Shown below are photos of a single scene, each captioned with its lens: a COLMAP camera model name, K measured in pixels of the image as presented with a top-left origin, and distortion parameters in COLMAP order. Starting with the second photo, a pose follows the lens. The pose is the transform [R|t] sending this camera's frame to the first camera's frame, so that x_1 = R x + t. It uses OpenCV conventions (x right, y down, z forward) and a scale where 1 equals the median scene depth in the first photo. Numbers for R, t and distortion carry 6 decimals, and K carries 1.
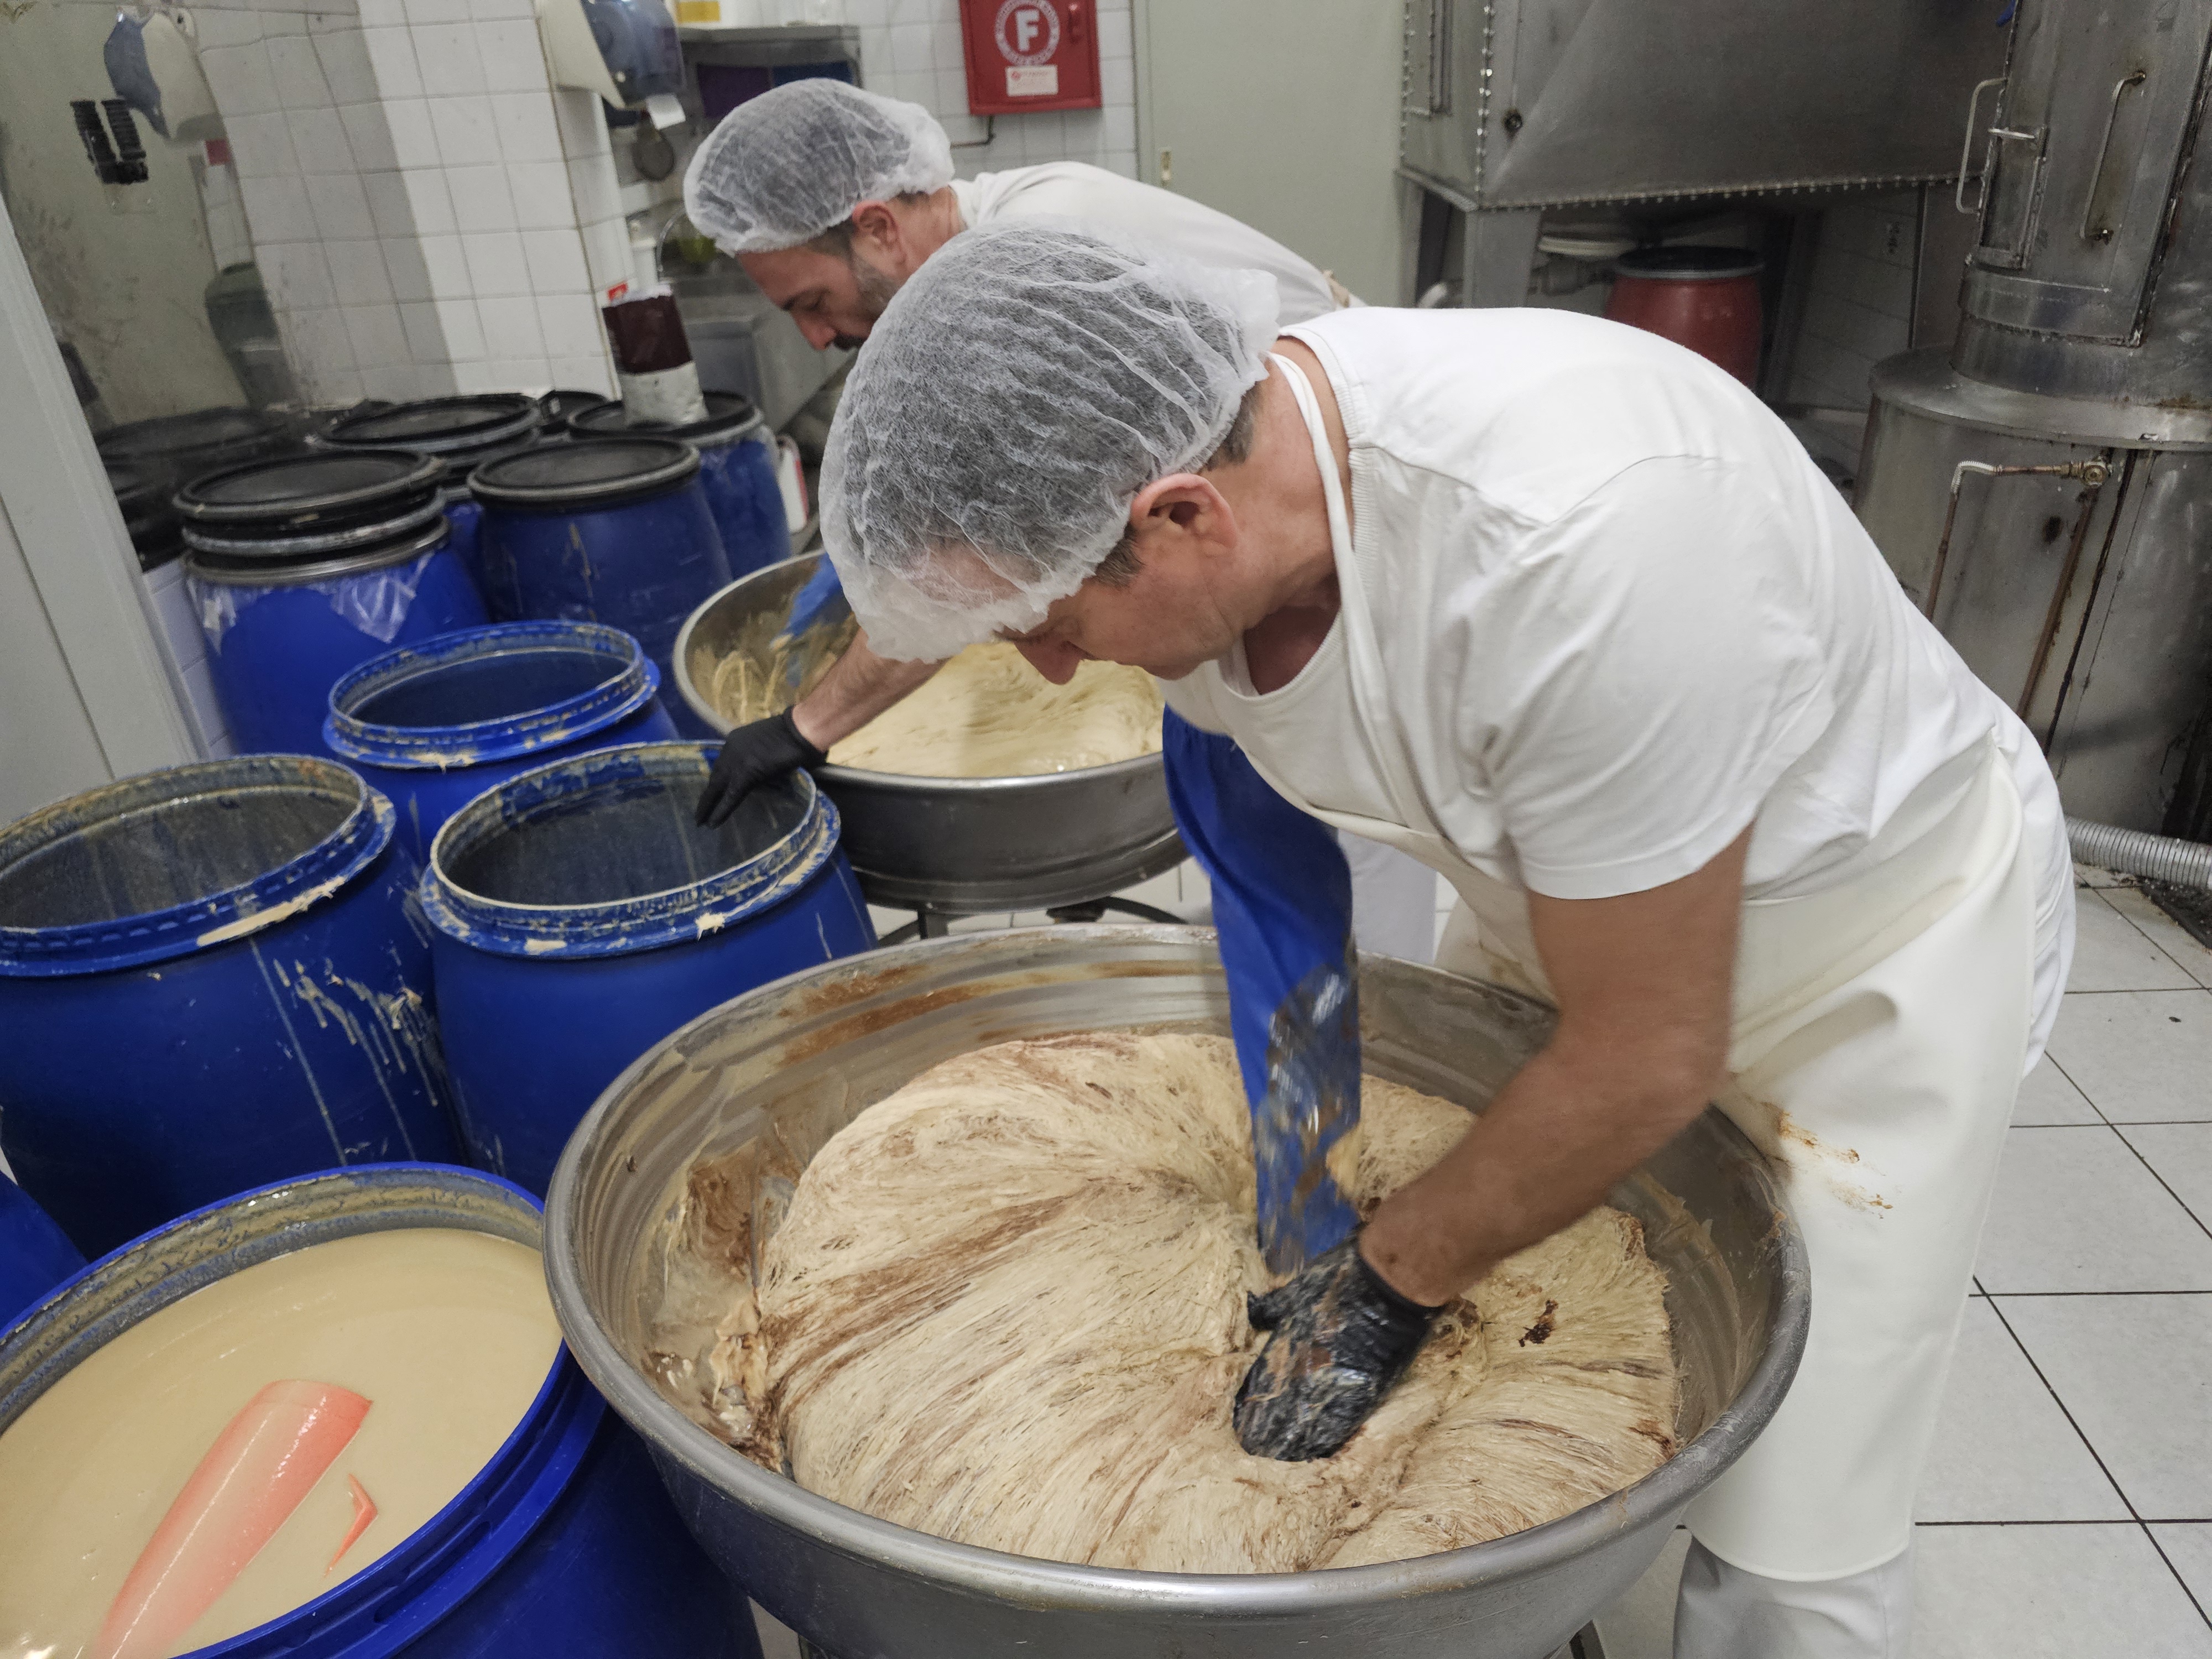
lens RADIAL K [[1453.7, 0, 1081.8], [0, 1453.7, 826.2], [0, 0, 1]] dist [0.035633, -0.027441]
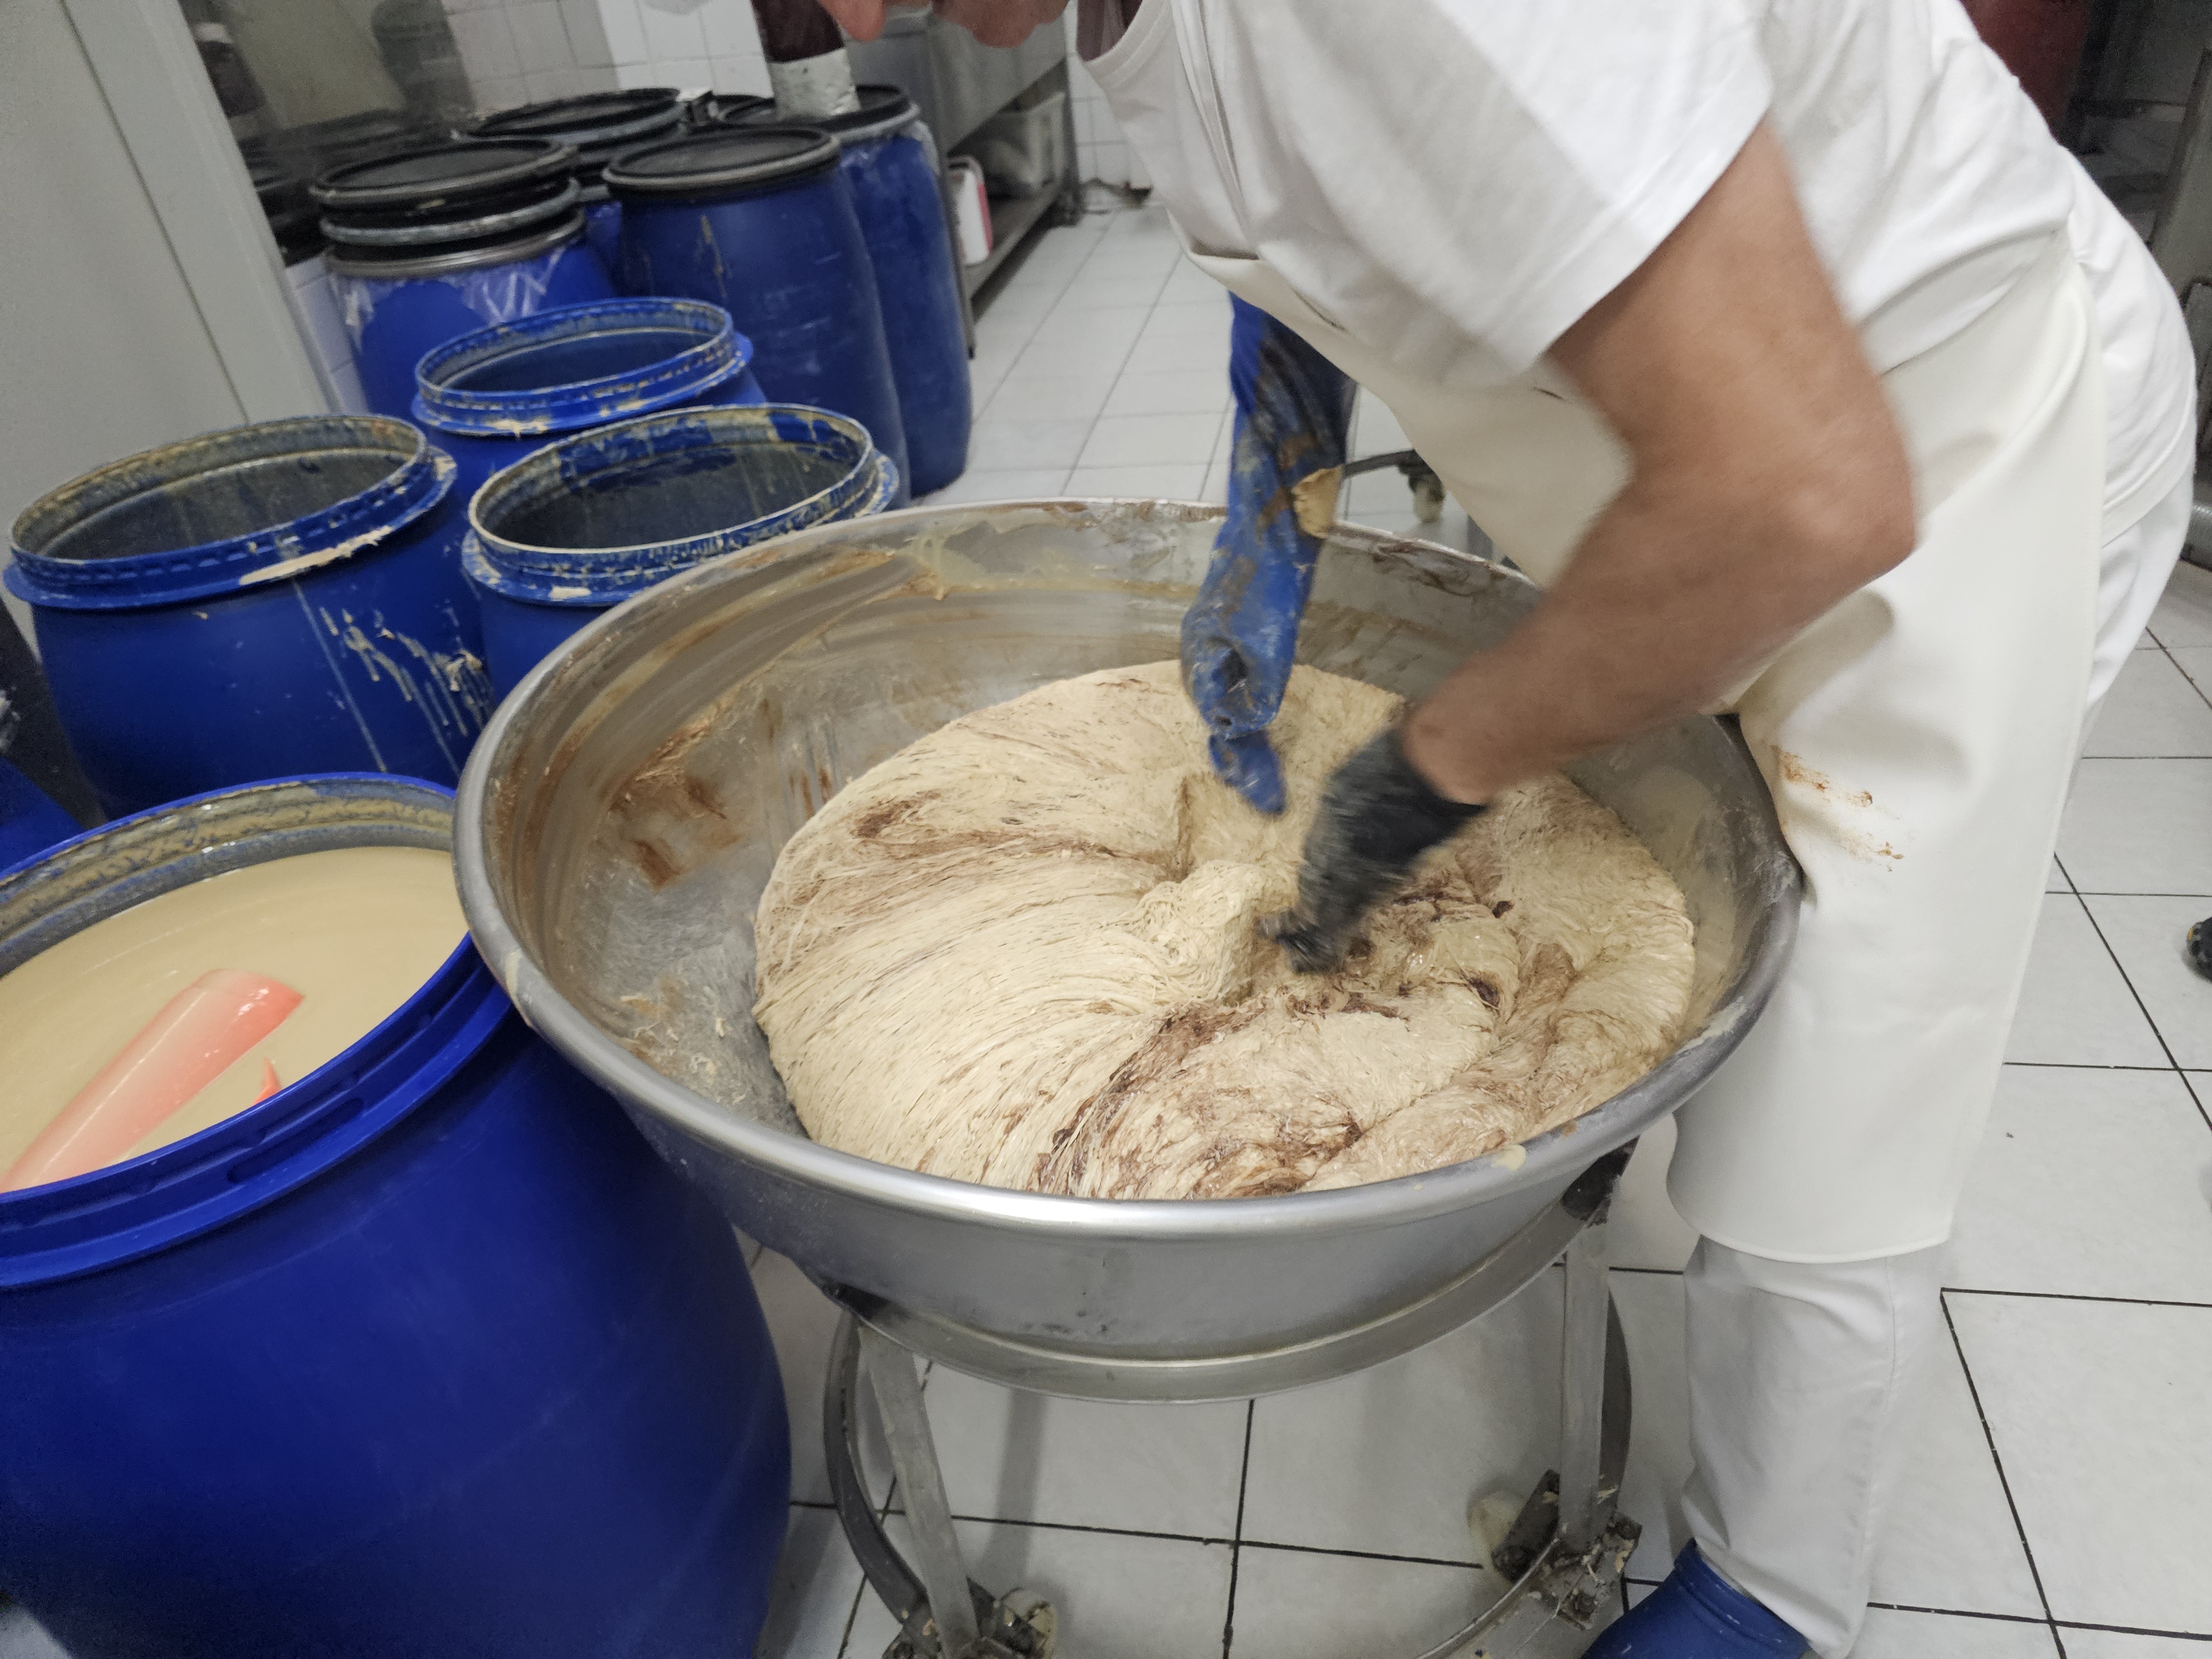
lens RADIAL K [[1453.7, 0, 1133.5], [0, 1453.7, 822.2], [0, 0, 1]] dist [0.035633, -0.027441]
pose [[0.991707, 0.045602, -0.120161, 0.094808], [-0.029364, 0.990600, 0.133599, 0.074241], [0.125123, -0.128962, 0.983724, 0.074347]]
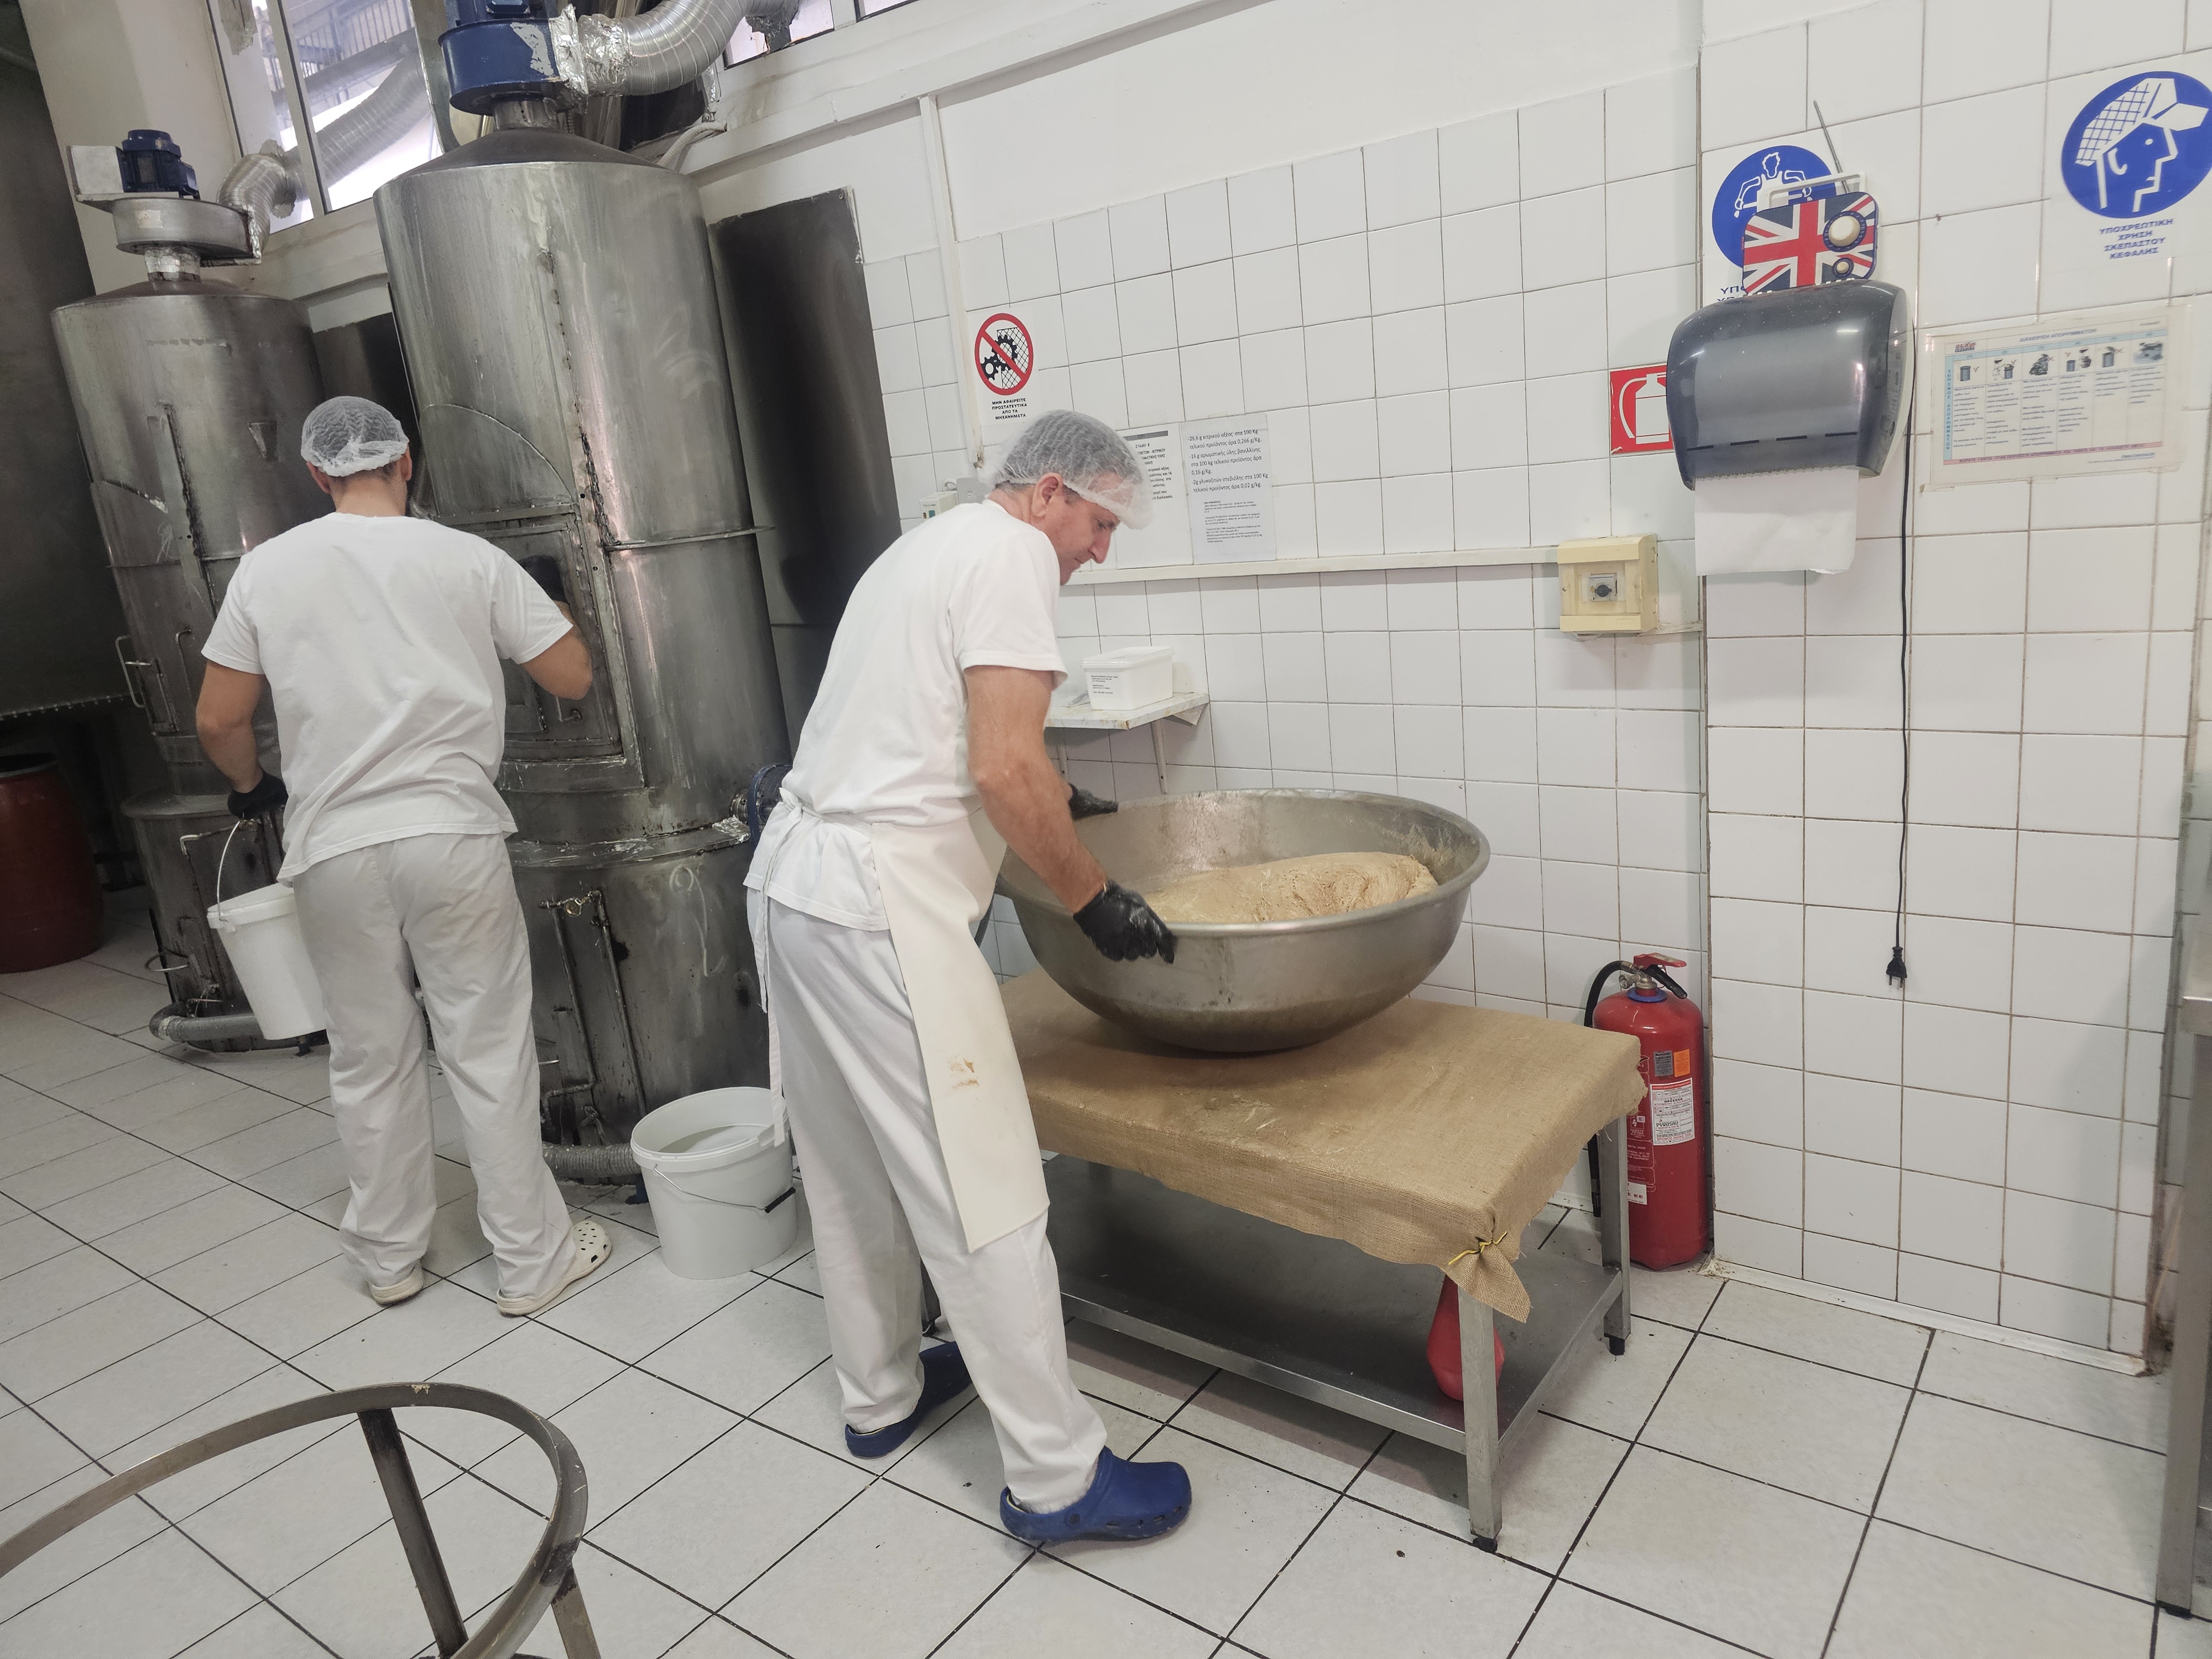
lens RADIAL K [[1453.7, 0, 1122.8], [0, 1453.7, 814.2], [0, 0, 1]] dist [0.035633, -0.027441]
pose [[0.569391, -0.186677, 0.800591, -0.219224], [0.440486, 0.891552, -0.105393, 0.632090], [-0.694093, 0.412659, 0.589870, -1.253338]]
